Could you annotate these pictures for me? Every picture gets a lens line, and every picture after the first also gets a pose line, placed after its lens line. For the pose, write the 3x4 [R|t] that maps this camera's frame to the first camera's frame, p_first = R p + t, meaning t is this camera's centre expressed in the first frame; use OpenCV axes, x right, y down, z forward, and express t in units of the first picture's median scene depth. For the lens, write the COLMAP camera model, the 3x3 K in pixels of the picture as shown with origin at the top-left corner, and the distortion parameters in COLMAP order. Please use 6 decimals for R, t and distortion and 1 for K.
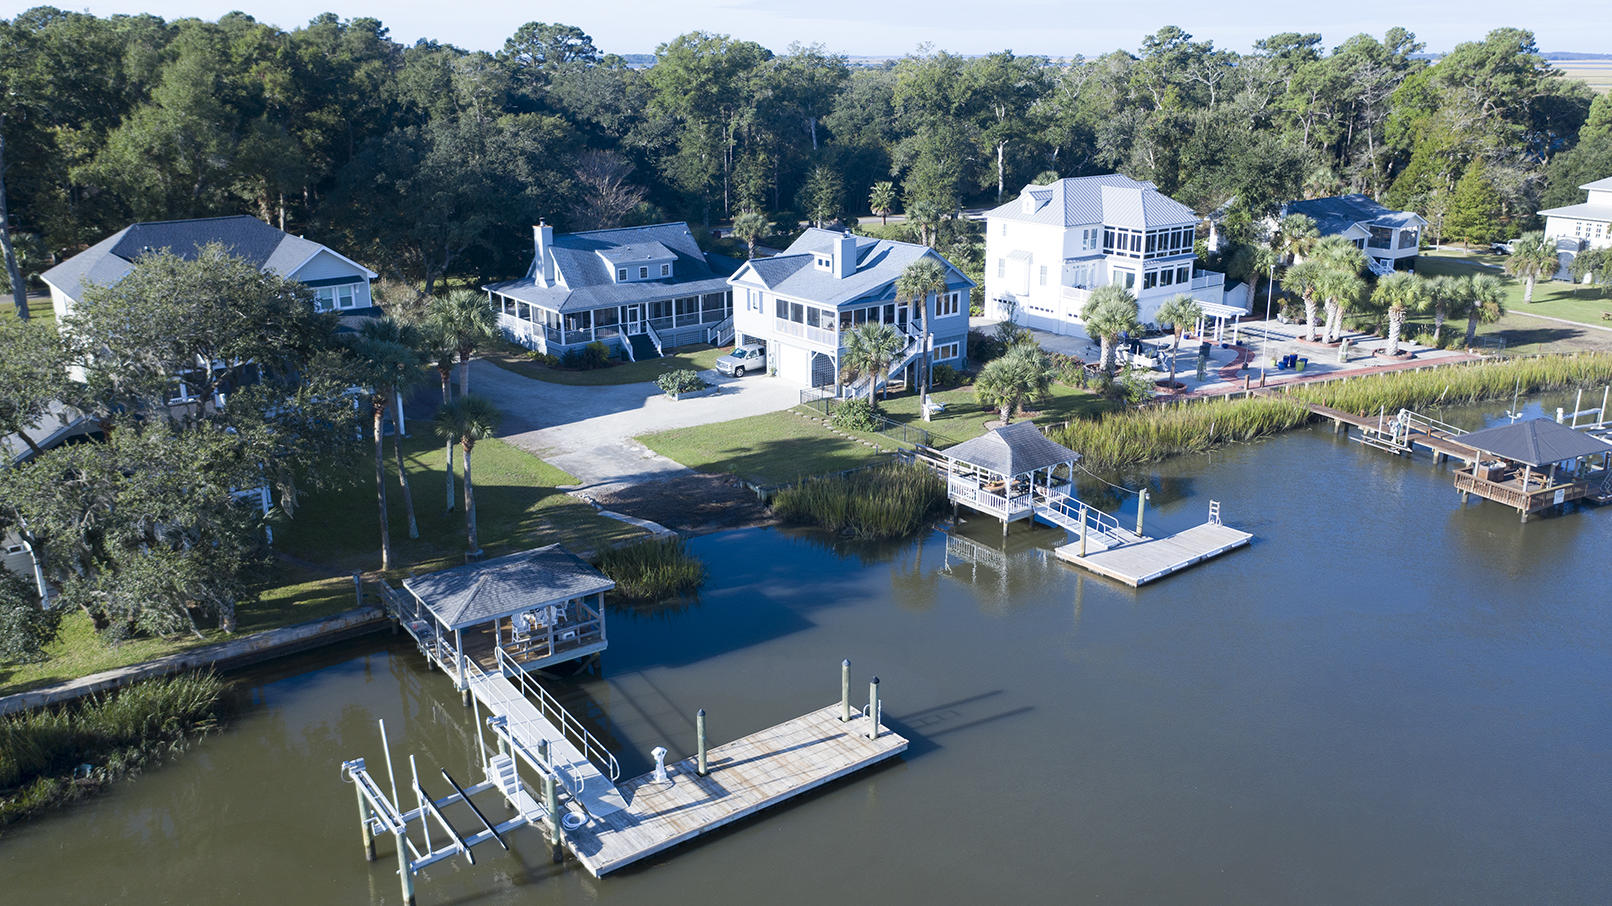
lens RADIAL K [[1262.2, 0, 801.2], [0, 1262.2, 533.4], [0, 0, 1]] dist [-0.011433, -0.004022]
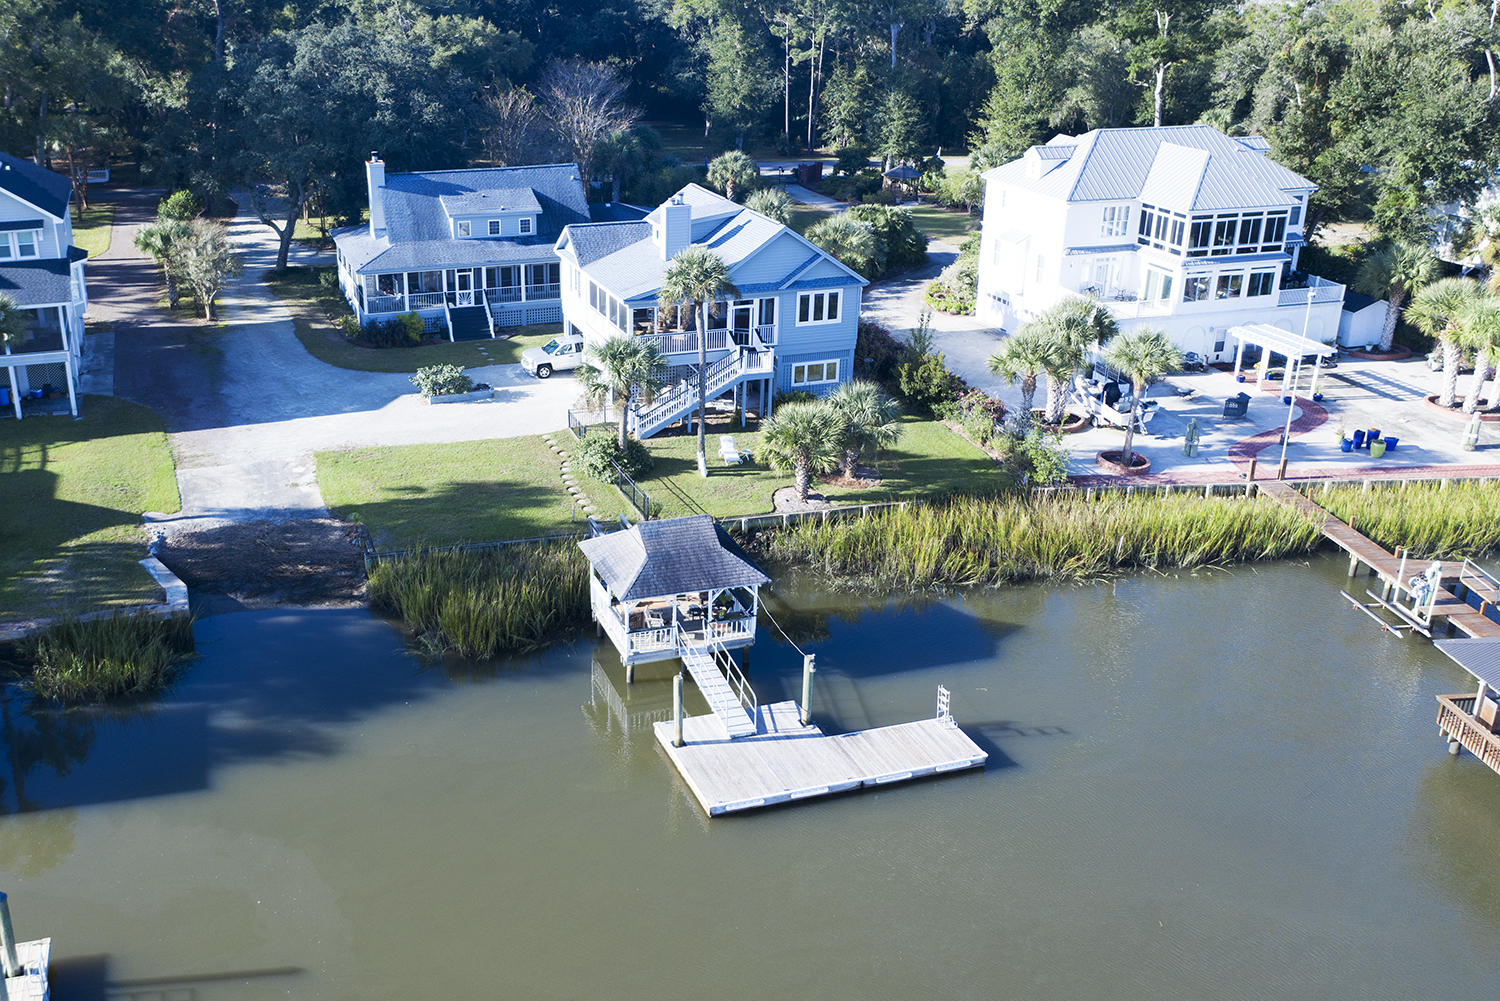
lens RADIAL K [[1313.5, 0, 810.8], [0, 1313.5, 541.1], [0, 0, 1]] dist [0.002077, -0.022804]
pose [[0.934209, 0.150804, -0.323284, 0.360528], [-0.127040, 0.987479, 0.093522, -0.116246], [0.333339, -0.046299, 0.941669, 0.284564]]
